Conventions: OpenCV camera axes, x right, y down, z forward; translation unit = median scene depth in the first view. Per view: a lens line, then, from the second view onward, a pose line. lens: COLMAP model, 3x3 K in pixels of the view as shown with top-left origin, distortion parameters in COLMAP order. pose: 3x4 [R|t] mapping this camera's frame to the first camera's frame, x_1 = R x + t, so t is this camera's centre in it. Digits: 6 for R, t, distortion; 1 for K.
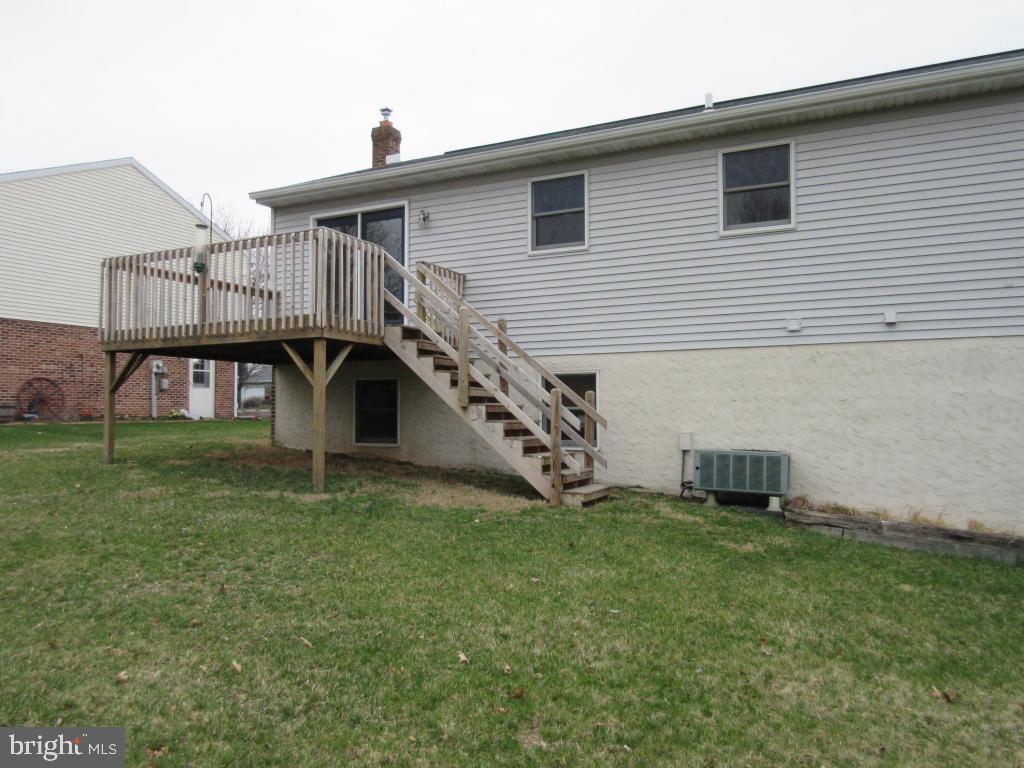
lens RADIAL K [[758.5, 0, 512.0], [0, 758.5, 384.0], [0, 0, 1]] dist [-0.008480, 0.001601]
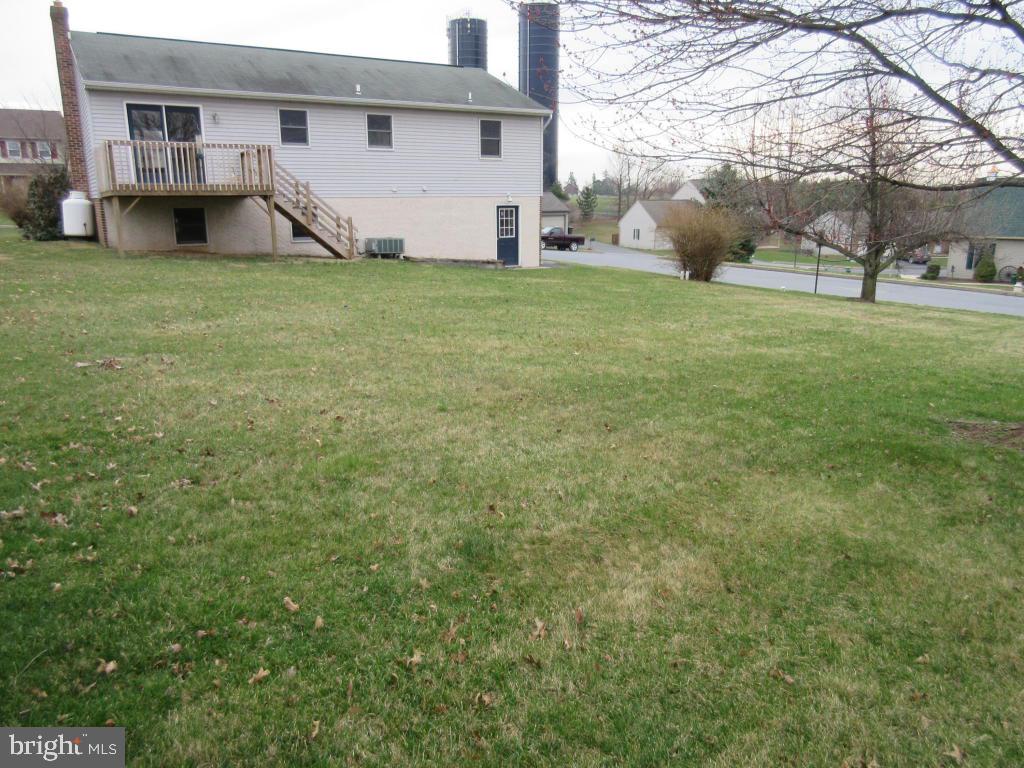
lens RADIAL K [[758.5, 0, 512.0], [0, 758.5, 384.0], [0, 0, 1]] dist [-0.008480, 0.001601]
pose [[0.552468, -0.195463, 0.810292, -1.579188], [-0.026883, 0.967432, 0.251698, -0.089817], [-0.833101, -0.160838, 0.529221, -0.790984]]
